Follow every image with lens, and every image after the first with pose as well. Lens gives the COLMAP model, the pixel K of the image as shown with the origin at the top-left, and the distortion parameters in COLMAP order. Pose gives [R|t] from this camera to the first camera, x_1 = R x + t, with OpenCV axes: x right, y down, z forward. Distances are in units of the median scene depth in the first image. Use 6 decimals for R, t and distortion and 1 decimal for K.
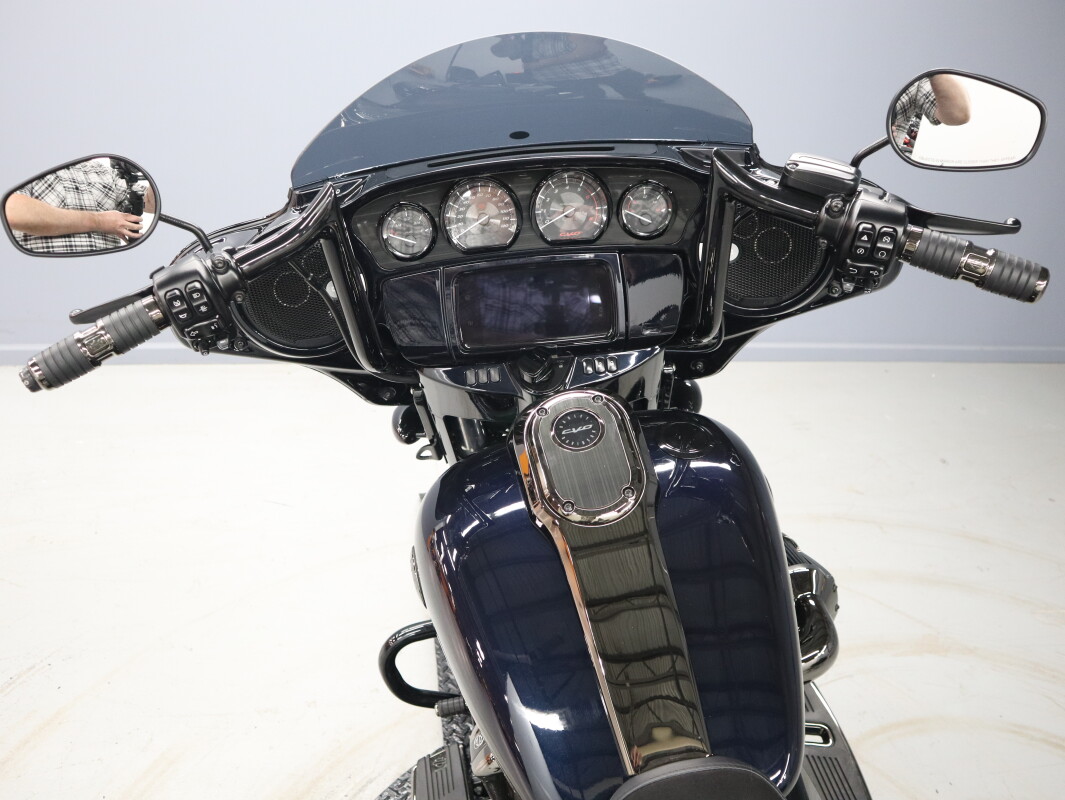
lens RADIAL K [[838.2, 0, 536.1], [0, 838.2, 399.8], [0, 0, 1]] dist [-0.113985, 0.077170]
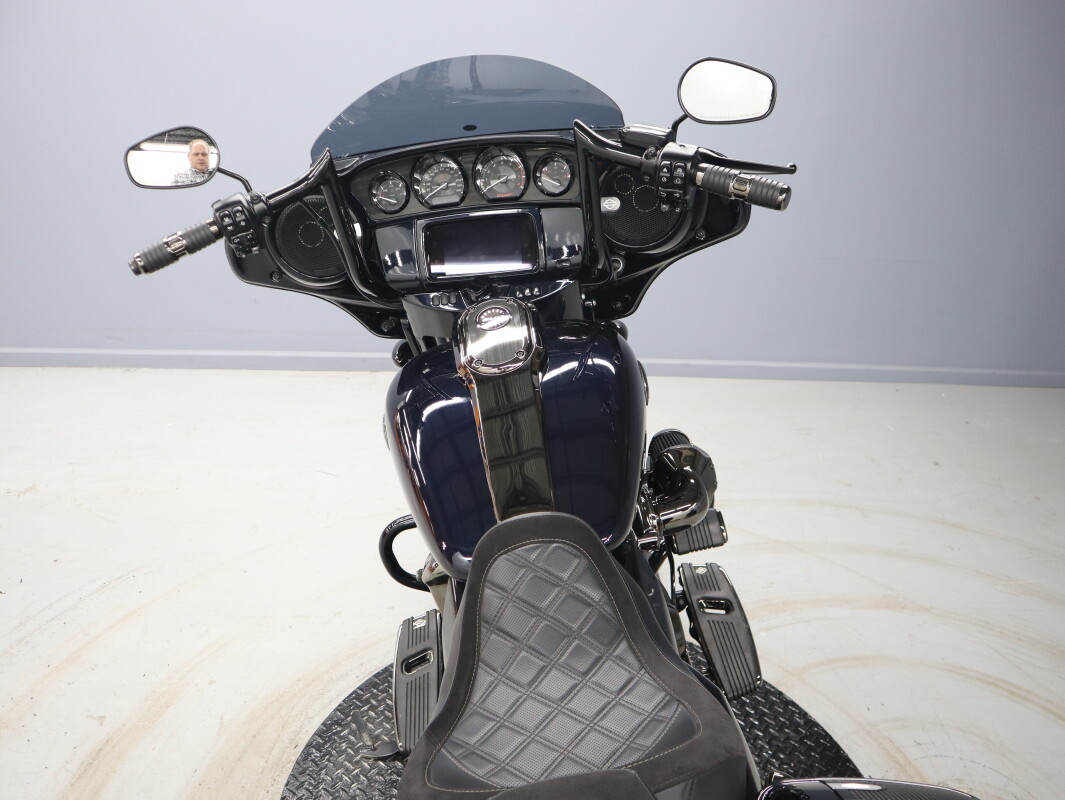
lens RADIAL K [[838.2, 0, 535.3], [0, 838.2, 399.6], [0, 0, 1]] dist [-0.113985, 0.077170]
pose [[0.994841, 0.011570, -0.100780, 0.241579], [-0.019725, 0.996575, -0.080304, 0.260448], [0.099506, 0.081877, 0.991663, -0.367988]]
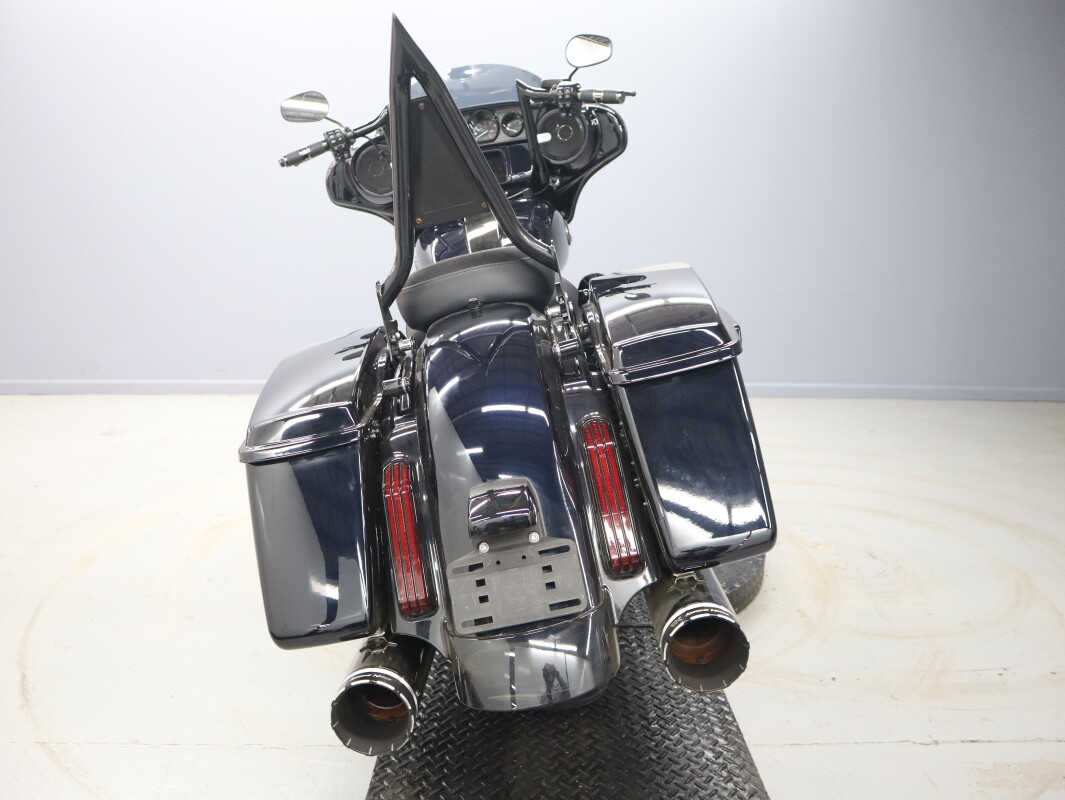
lens RADIAL K [[838.2, 0, 531.4], [0, 838.2, 395.0], [0, 0, 1]] dist [-0.113985, 0.077170]
pose [[0.983988, -0.045629, -0.172294, 0.563118], [-0.009637, 0.951641, -0.307063, 1.272077], [0.177973, 0.303806, 0.935963, -1.046307]]
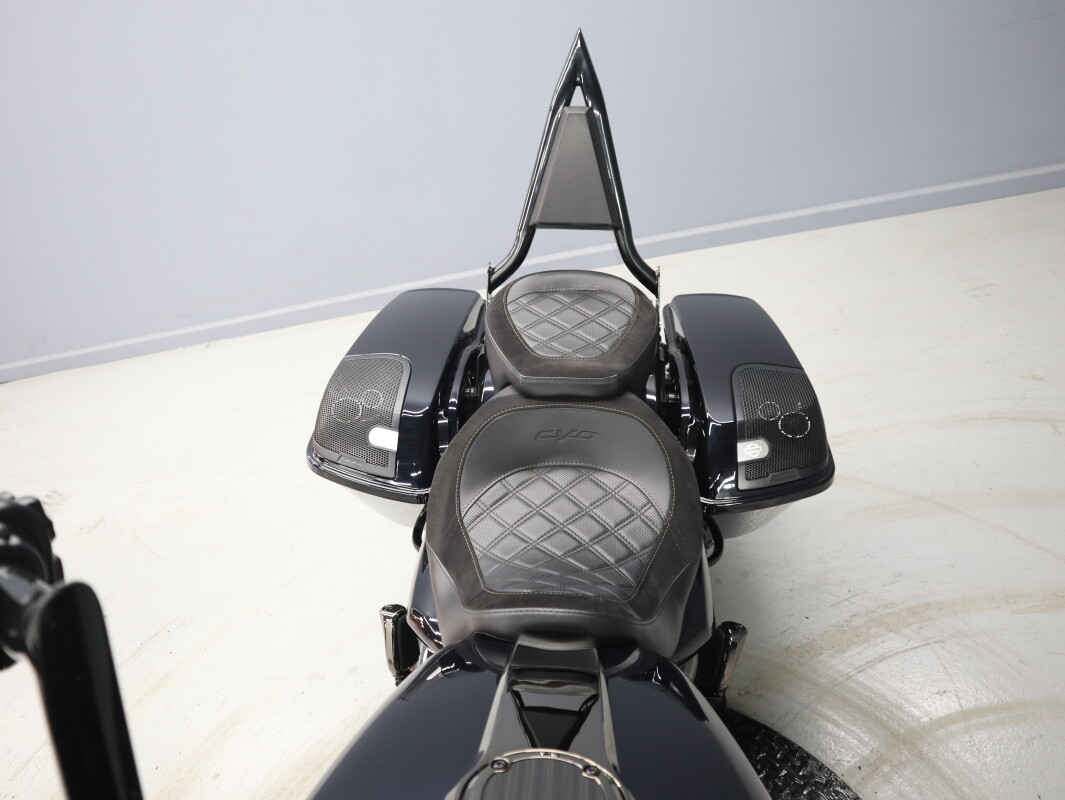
lens RADIAL K [[838.2, 0, 538.8], [0, 838.2, 397.1], [0, 0, 1]] dist [-0.113985, 0.077170]
pose [[0.911409, -0.099203, -0.399365, 0.724229], [0.166142, 0.976598, 0.136573, -0.145200], [0.376471, -0.190826, 0.906562, 0.331608]]
